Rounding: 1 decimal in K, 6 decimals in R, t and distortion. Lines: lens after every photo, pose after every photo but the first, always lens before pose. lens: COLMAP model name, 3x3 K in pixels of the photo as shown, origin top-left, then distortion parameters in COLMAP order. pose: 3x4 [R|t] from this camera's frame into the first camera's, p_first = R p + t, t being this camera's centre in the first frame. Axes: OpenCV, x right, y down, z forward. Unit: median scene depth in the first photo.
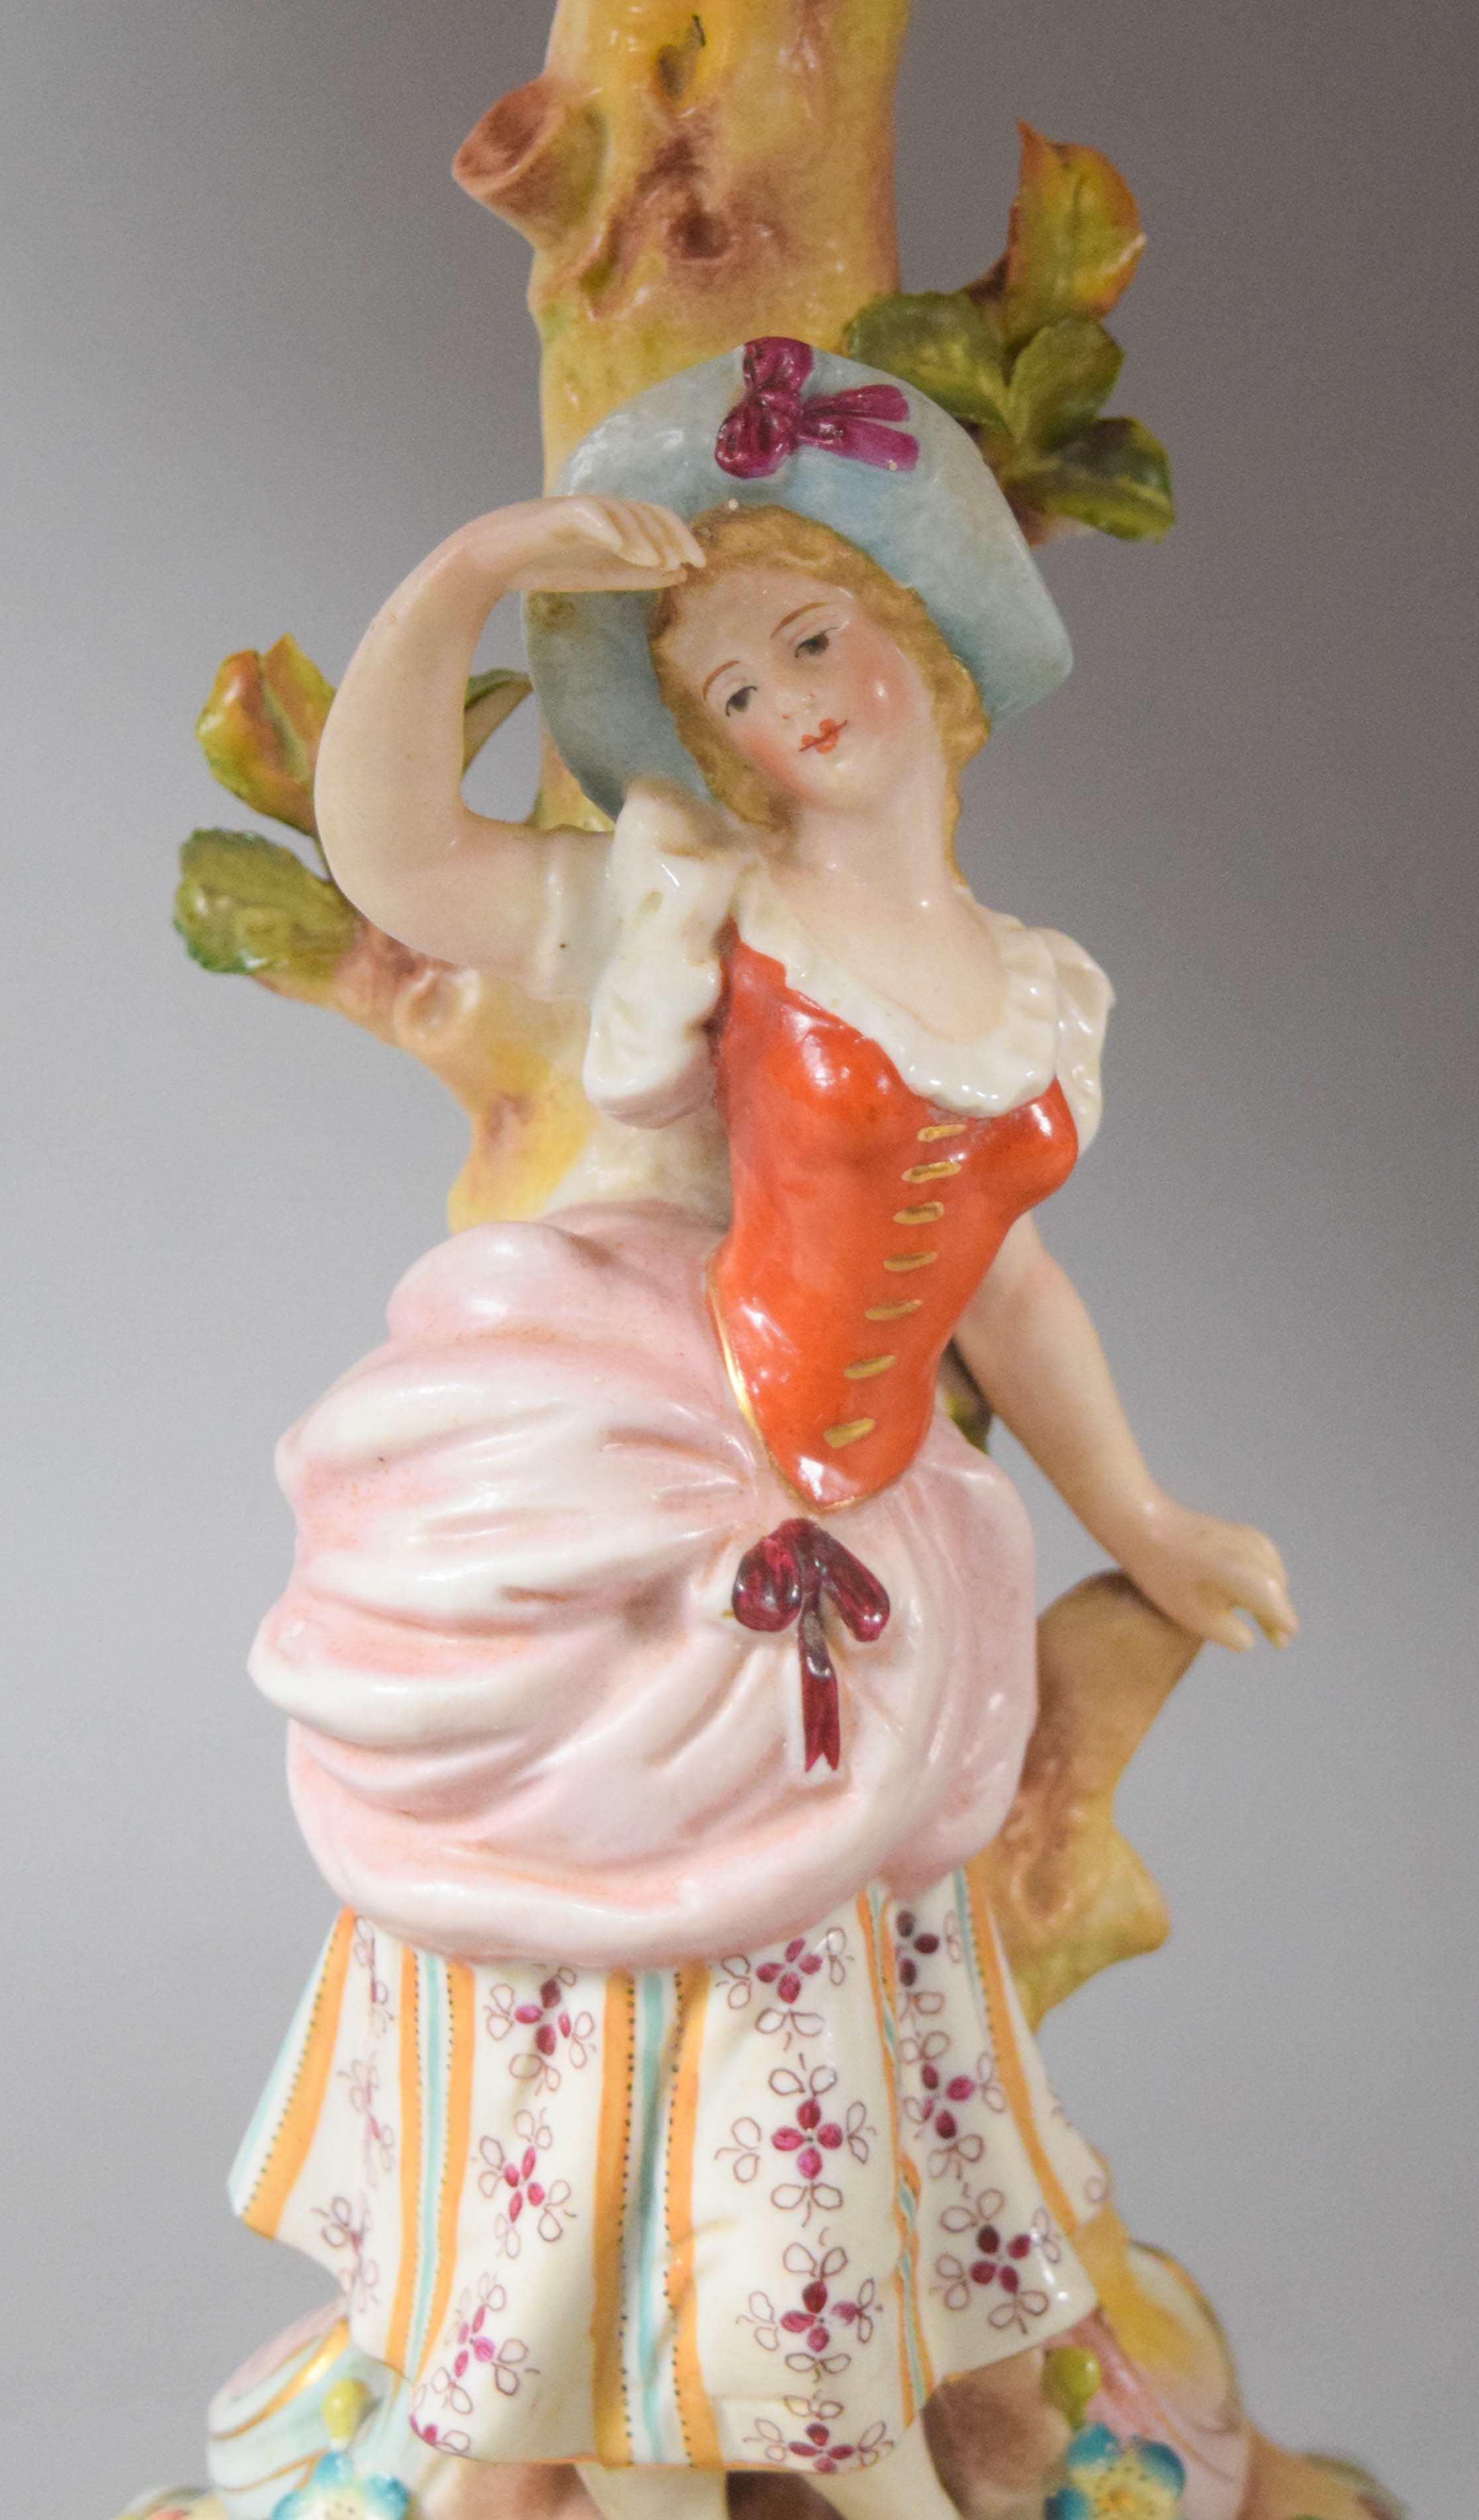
lens RADIAL K [[6460.5, 0, 744.6], [0, 6460.5, 1258.7], [0, 0, 1]] dist [-0.189045, 0.000000]
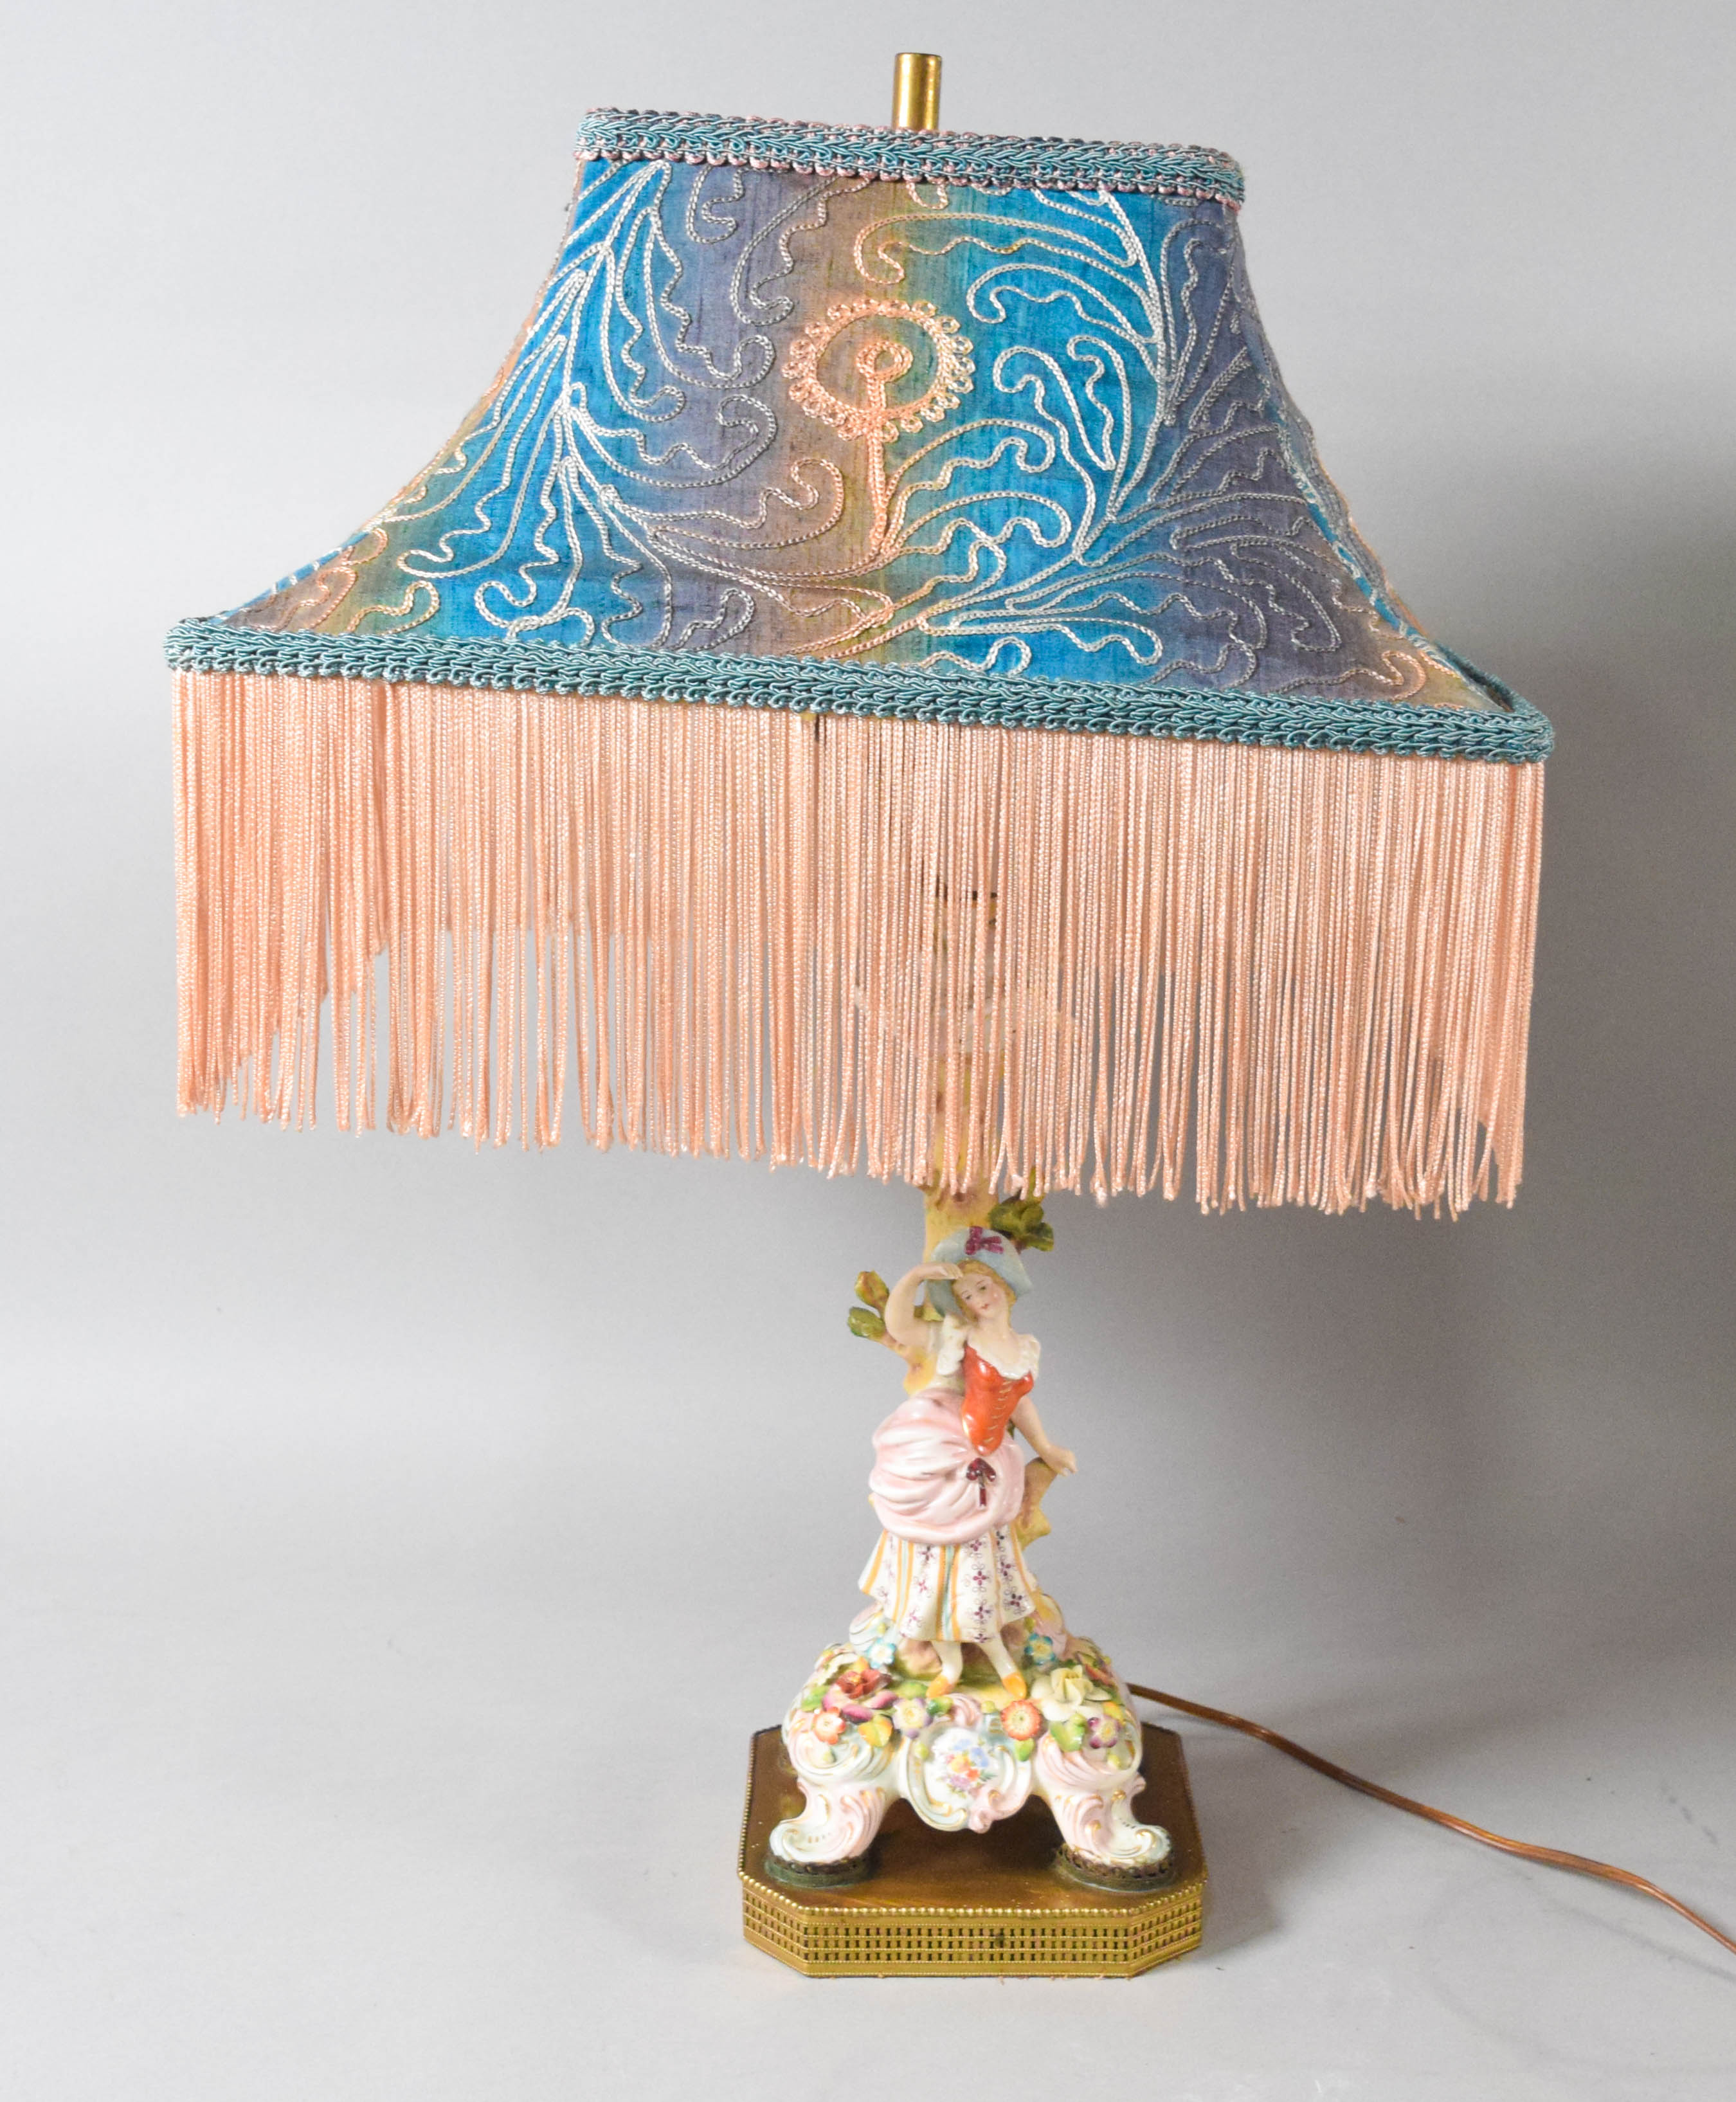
lens RADIAL K [[3560.0, 0, 867.8], [0, 3560.0, 1051.4], [0, 0, 1]] dist [-0.184982, 0.000000]
pose [[0.999923, 0.006354, 0.010678, -0.110263], [-0.006747, 0.999284, 0.037217, -0.381105], [-0.010434, -0.037286, 0.999250, -1.776591]]
